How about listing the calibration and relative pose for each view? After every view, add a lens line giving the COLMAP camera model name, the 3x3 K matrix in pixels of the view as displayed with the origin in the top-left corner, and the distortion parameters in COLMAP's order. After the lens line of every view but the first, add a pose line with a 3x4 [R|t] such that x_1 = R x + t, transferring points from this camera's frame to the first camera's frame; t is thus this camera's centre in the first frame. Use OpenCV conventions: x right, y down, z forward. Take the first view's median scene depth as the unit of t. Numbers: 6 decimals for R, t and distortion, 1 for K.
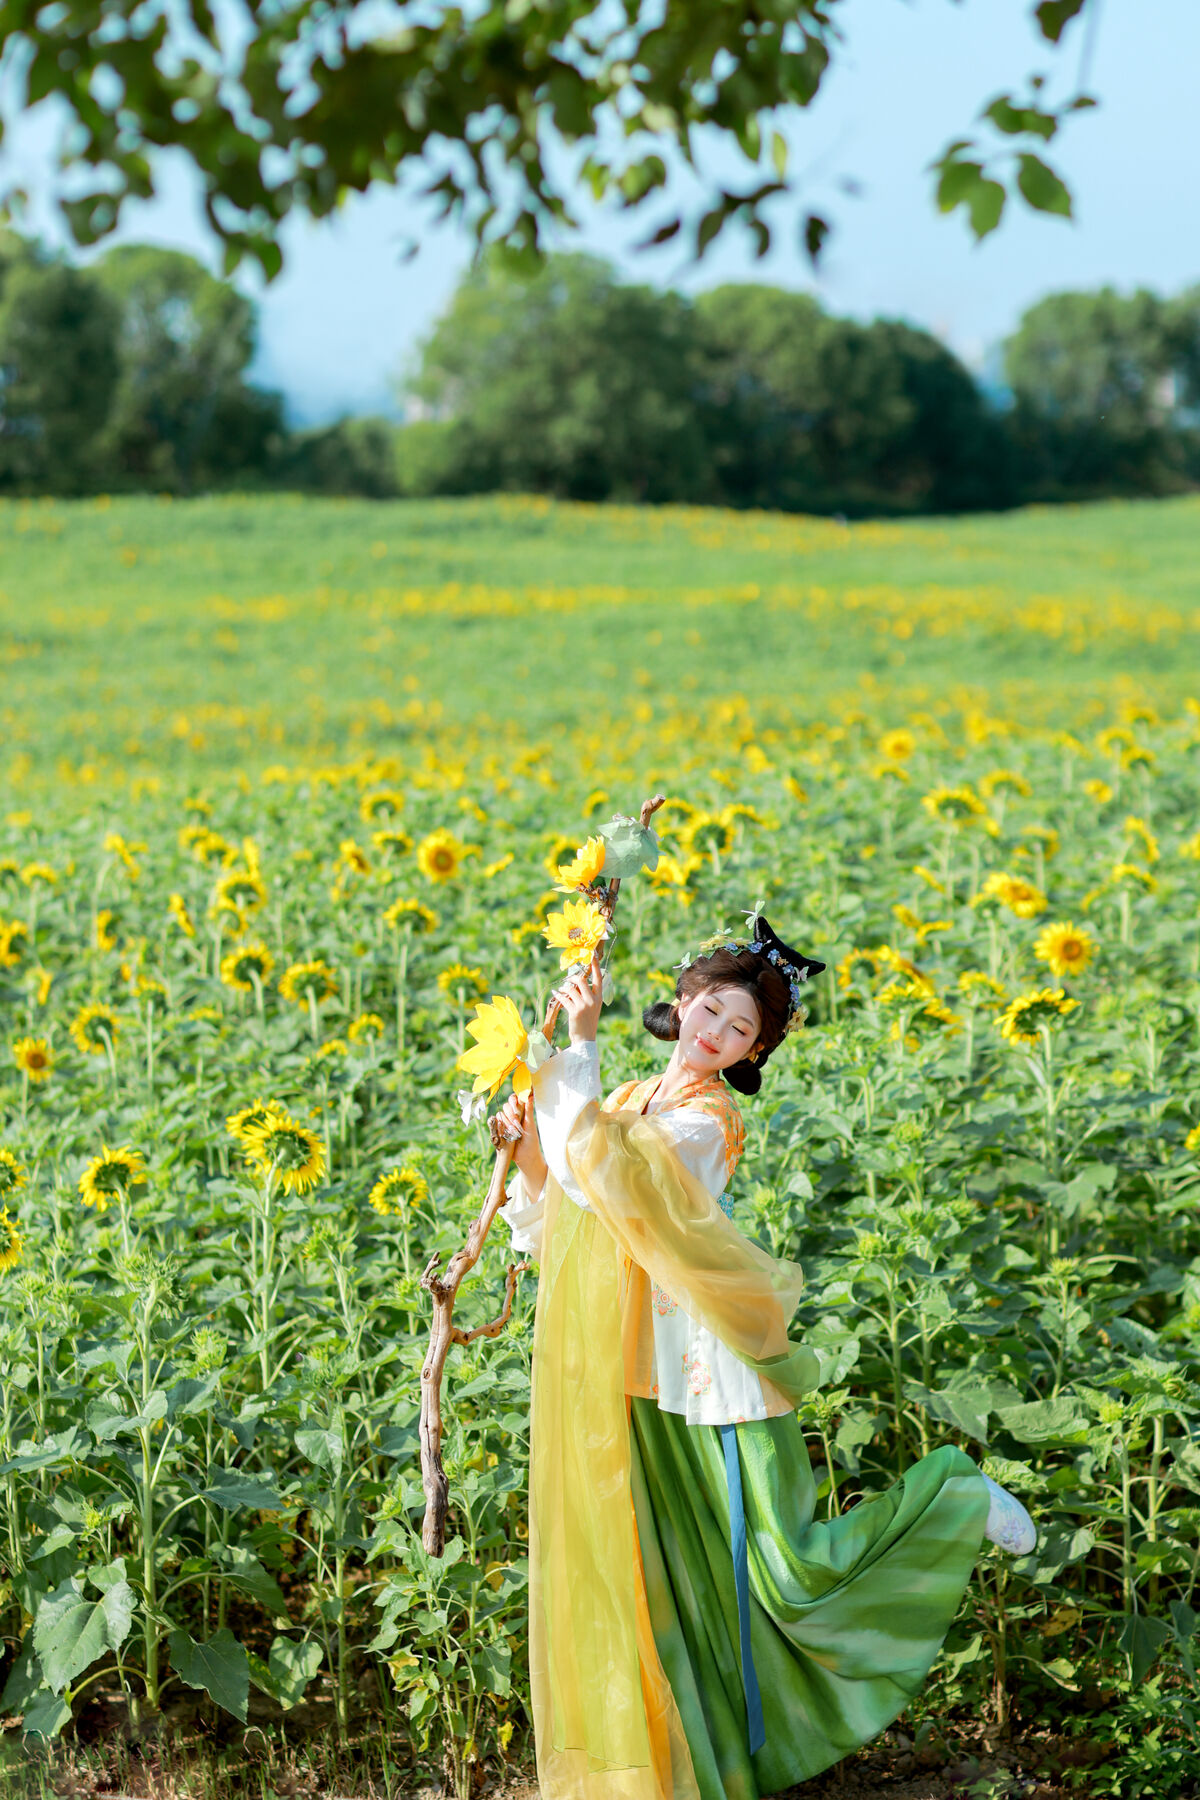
lens RADIAL K [[4629.7, 0, 600.0], [0, 4629.7, 900.0], [0, 0, 1]] dist [-0.558144, -0.021704]
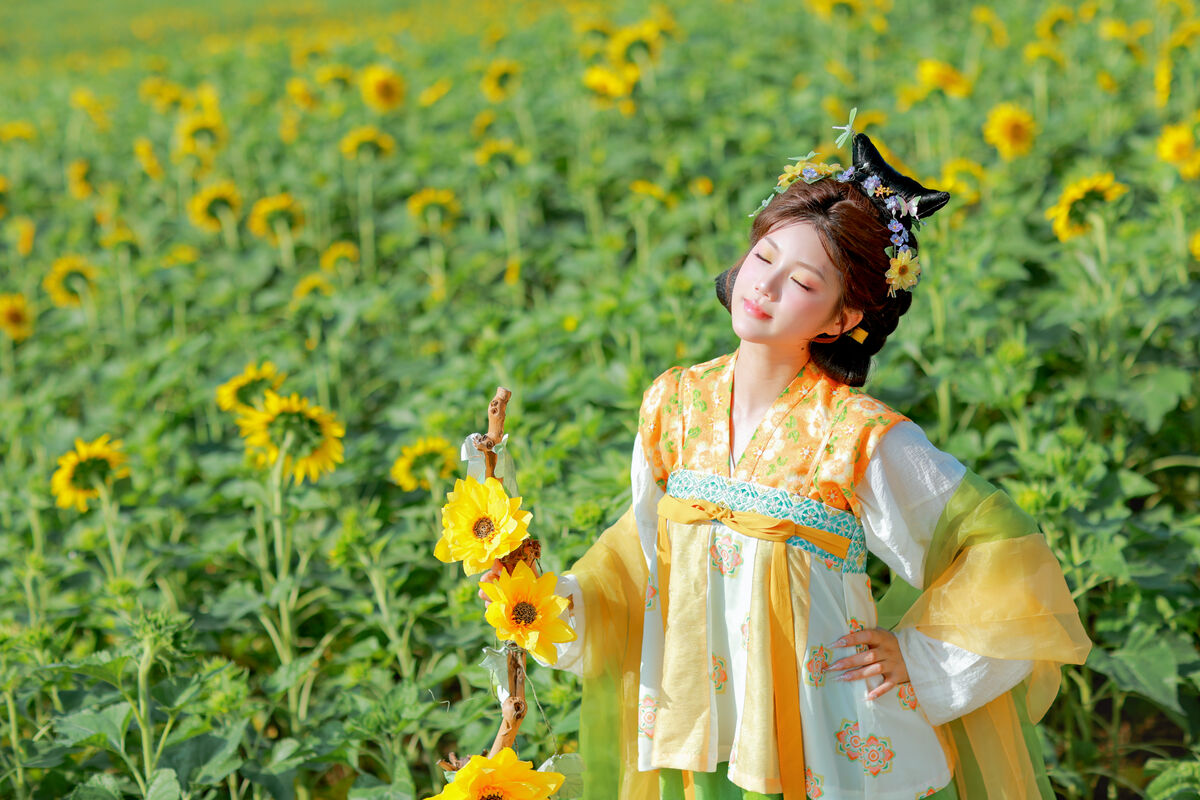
lens RADIAL K [[2274.9, 0, 600.0], [0, 2274.9, 400.0], [0, 0, 1]] dist [-0.079987, -0.055479]
pose [[0.992074, -0.086292, 0.091339, -0.042153], [0.074567, 0.989375, 0.124804, 0.000382], [-0.101138, -0.117004, 0.987968, 0.493117]]
